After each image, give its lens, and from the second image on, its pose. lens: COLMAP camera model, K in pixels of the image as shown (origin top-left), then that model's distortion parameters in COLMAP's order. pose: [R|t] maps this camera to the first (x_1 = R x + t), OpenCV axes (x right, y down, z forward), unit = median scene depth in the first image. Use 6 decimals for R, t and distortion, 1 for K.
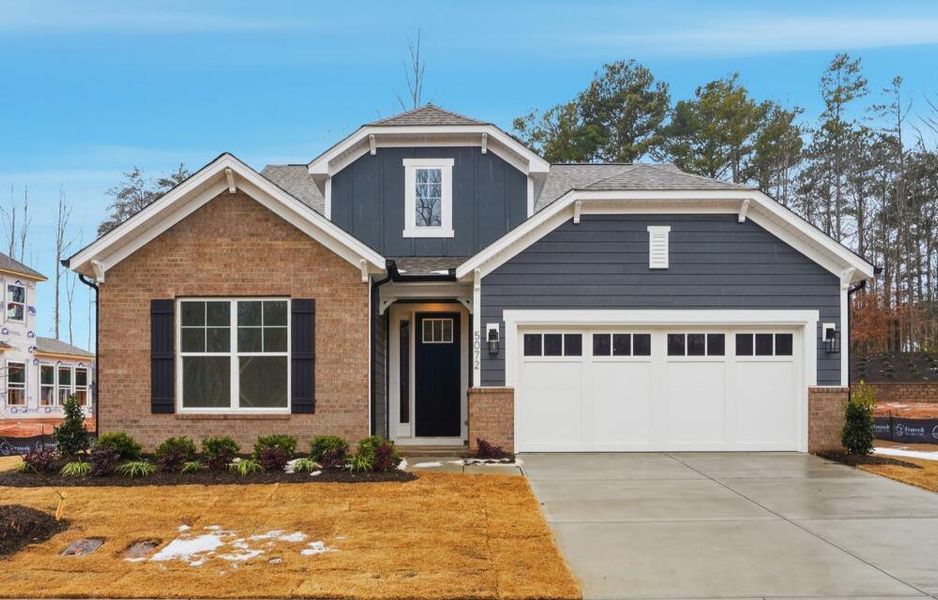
lens RADIAL K [[672.8, 0, 465.7], [0, 672.8, 407.4], [0, 0, 1]] dist [-0.017671, 0.007325]
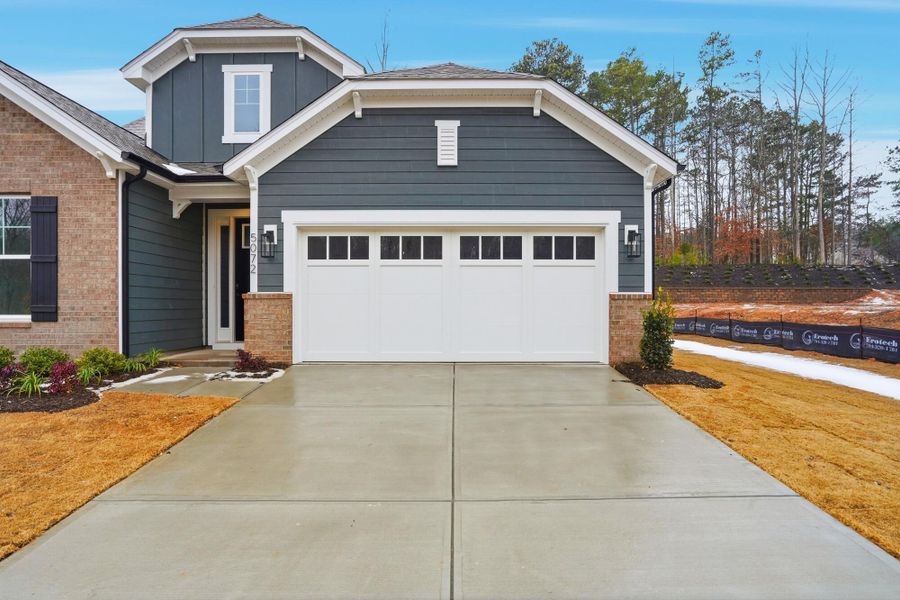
lens RADIAL K [[492.1, 0, 449.9], [0, 492.1, 305.4], [0, 0, 1]] dist [-0.047258, 0.036681]
pose [[0.999987, 0.002622, -0.004311, 0.294125], [-0.002615, 0.999995, 0.001786, -0.014617], [0.004316, -0.001775, 0.999989, 0.321109]]
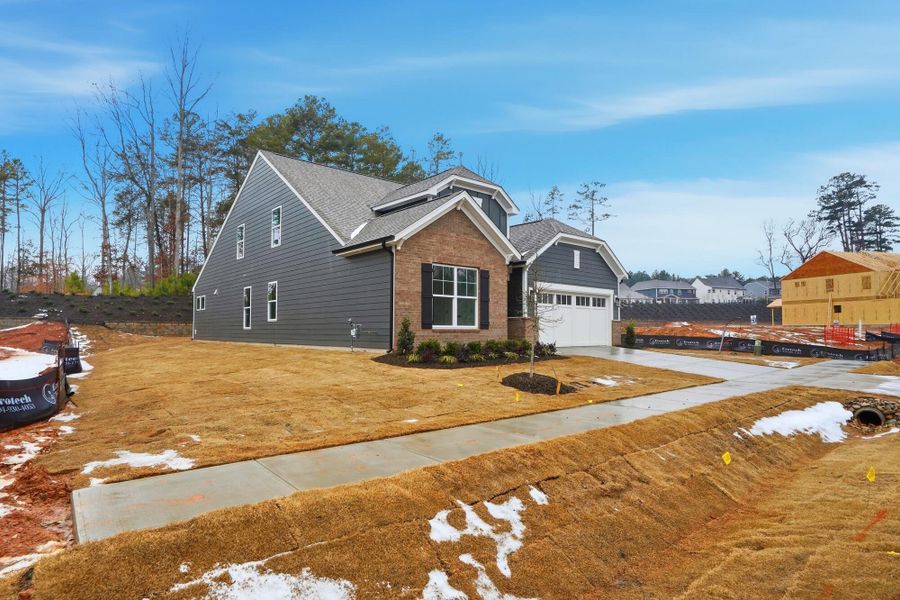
lens RADIAL K [[492.1, 0, 449.9], [0, 492.1, 305.4], [0, 0, 1]] dist [-0.047258, 0.036681]
pose [[0.758395, 0.037126, 0.650737, -1.163413], [-0.004516, 0.998652, -0.051713, 0.013921], [-0.651779, 0.036280, 0.757541, -0.007755]]
